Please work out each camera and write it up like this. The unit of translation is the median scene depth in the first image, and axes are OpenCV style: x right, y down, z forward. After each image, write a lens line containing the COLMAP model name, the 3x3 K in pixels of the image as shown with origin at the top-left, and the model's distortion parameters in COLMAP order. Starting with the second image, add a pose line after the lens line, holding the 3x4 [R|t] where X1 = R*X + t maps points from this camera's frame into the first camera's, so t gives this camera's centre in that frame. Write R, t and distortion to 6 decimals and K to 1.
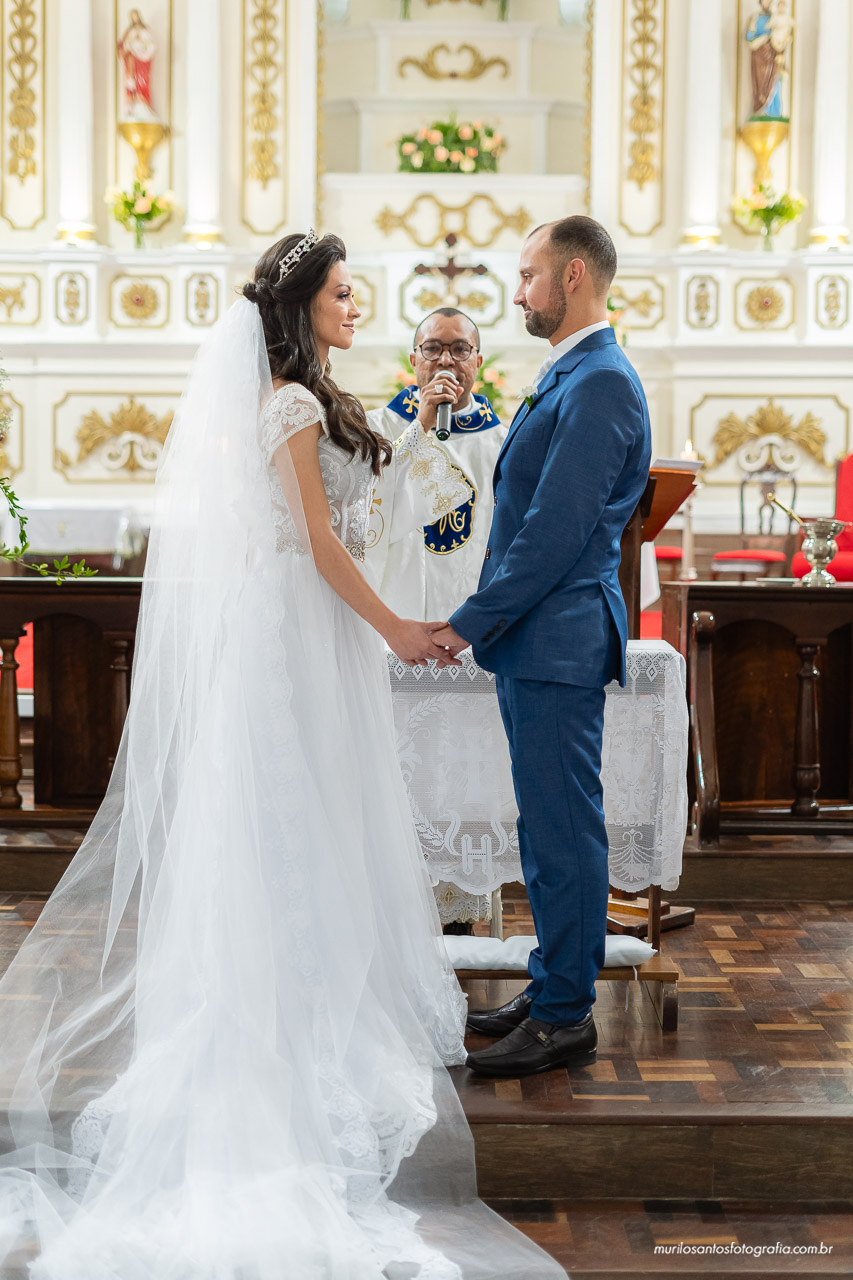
lens RADIAL K [[1879.5, 0, 426.5], [0, 1879.5, 640.0], [0, 0, 1]] dist [0.025379, -0.006125]
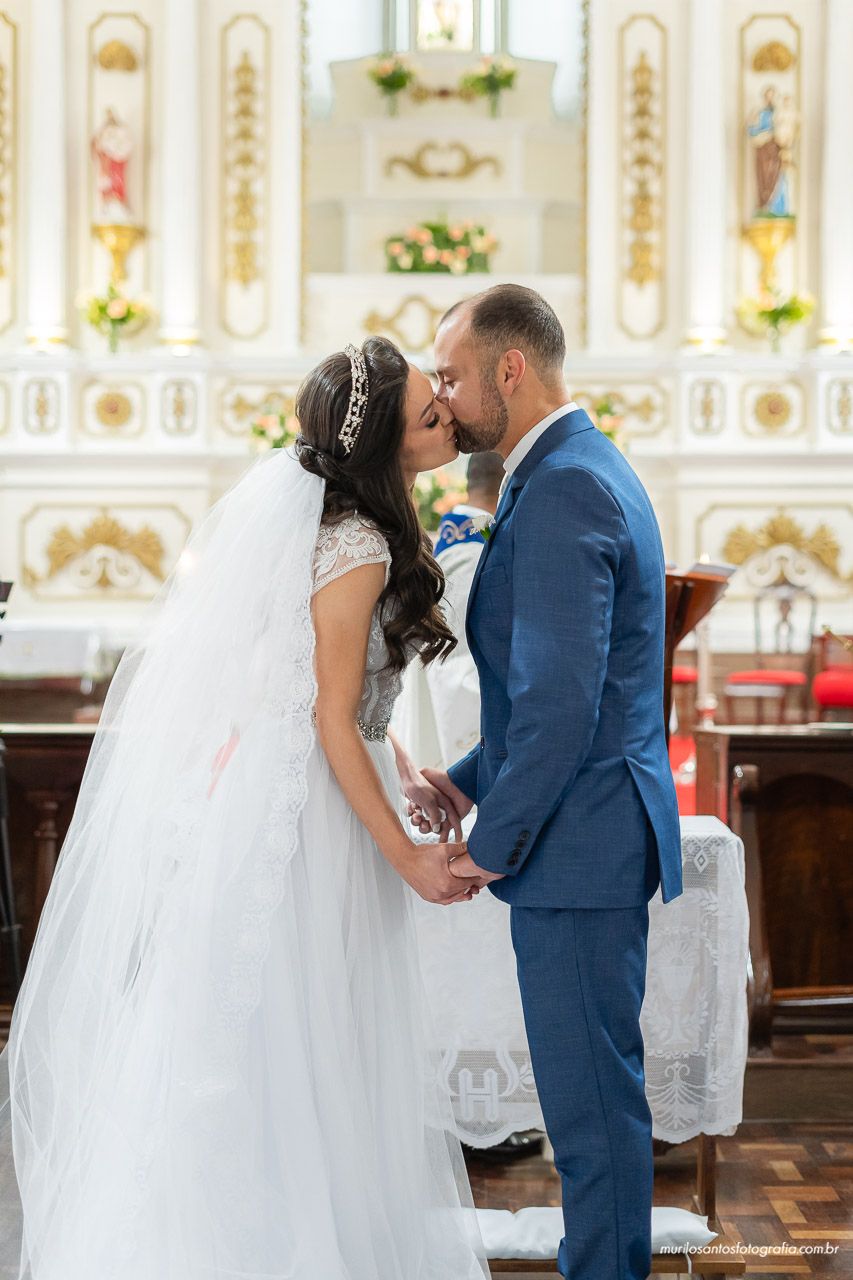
lens RADIAL K [[1869.7, 0, 426.5], [0, 1869.7, 640.0], [0, 0, 1]] dist [0.014037, 0.037113]
pose [[0.999979, -0.005233, 0.003837, 0.000974], [0.005443, 0.998356, -0.057065, -0.009495], [-0.003532, 0.057085, 0.998363, 0.067286]]
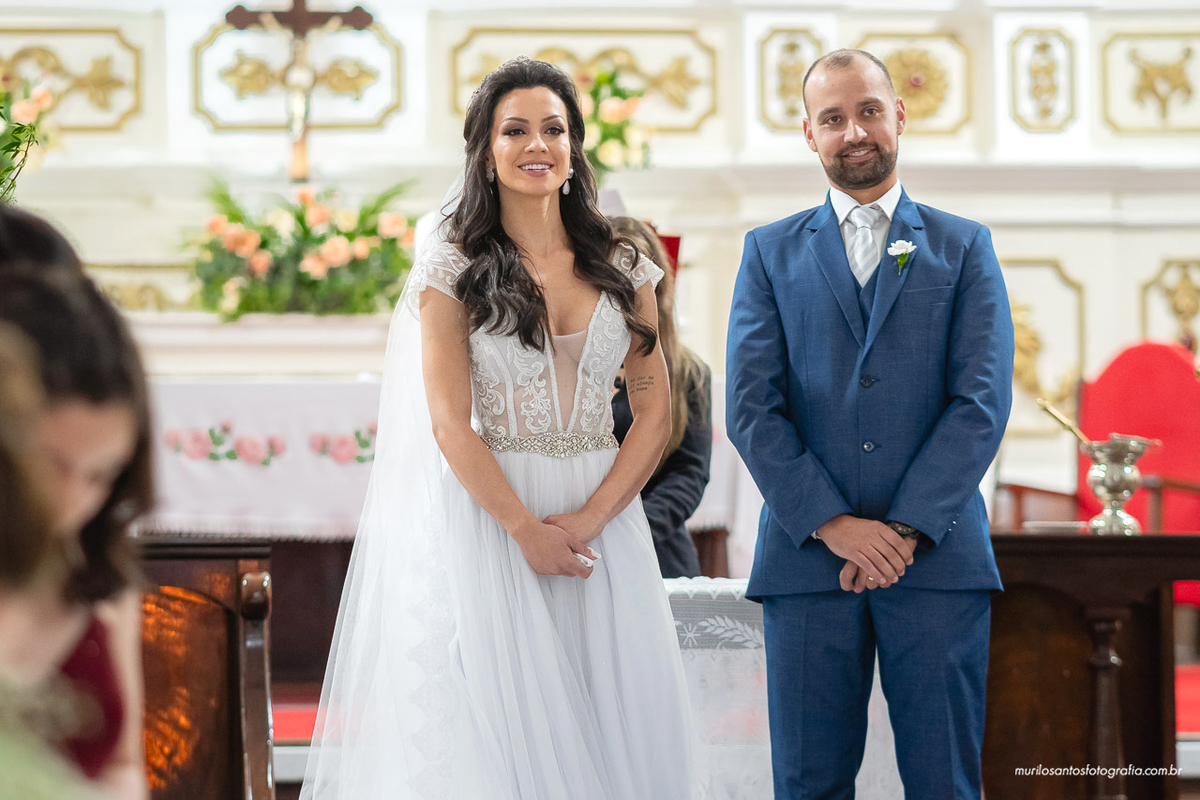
lens RADIAL K [[4710.9, 0, 600.0], [0, 4710.9, 400.0], [0, 0, 1]] dist [-0.045732, -1.648755]
pose [[0.991402, -0.010457, 0.130435, -0.071664], [0.023681, 0.994681, -0.100244, 0.032675], [-0.128693, 0.102471, 0.986376, -0.238591]]
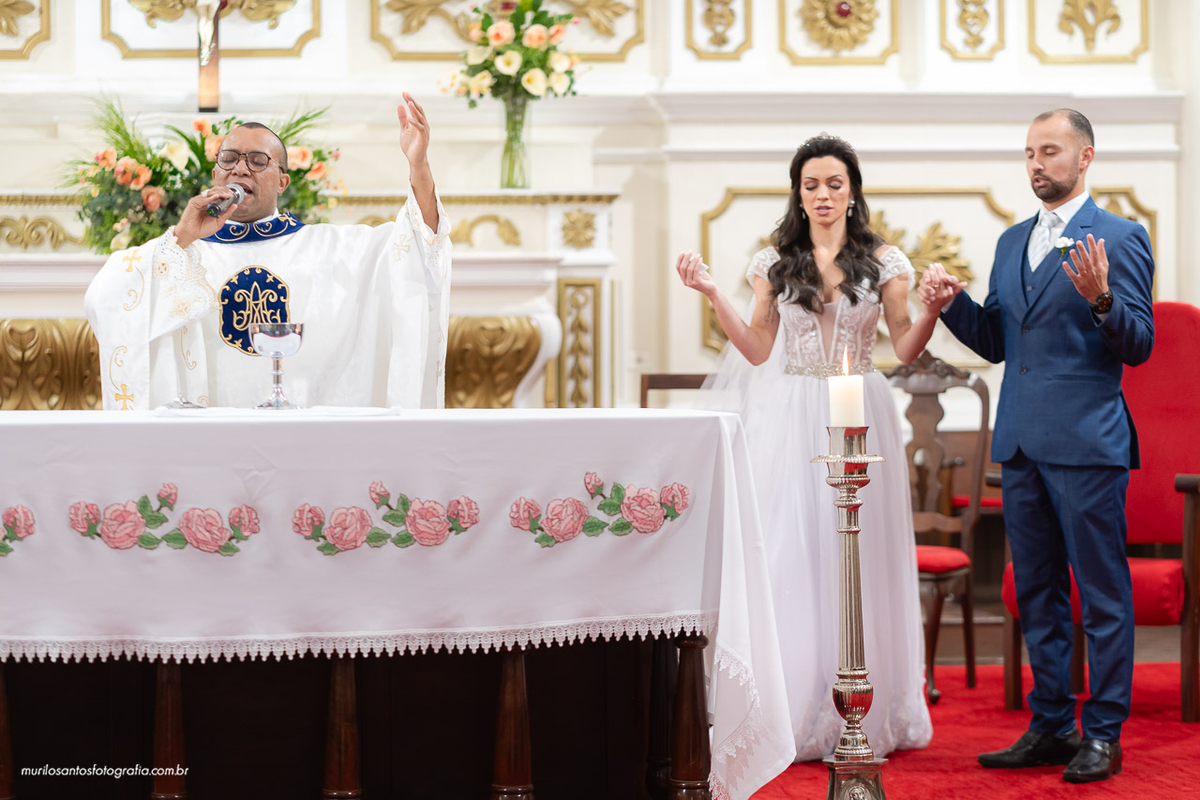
lens RADIAL K [[2962.7, 0, 635.6], [0, 2962.7, 399.9], [0, 0, 1]] dist [-0.434635, 7.572540]
pose [[0.986589, -0.018717, 0.162145, -0.003782], [0.026598, 0.998561, -0.046574, -0.039921], [-0.161039, 0.050262, 0.985667, 0.240313]]
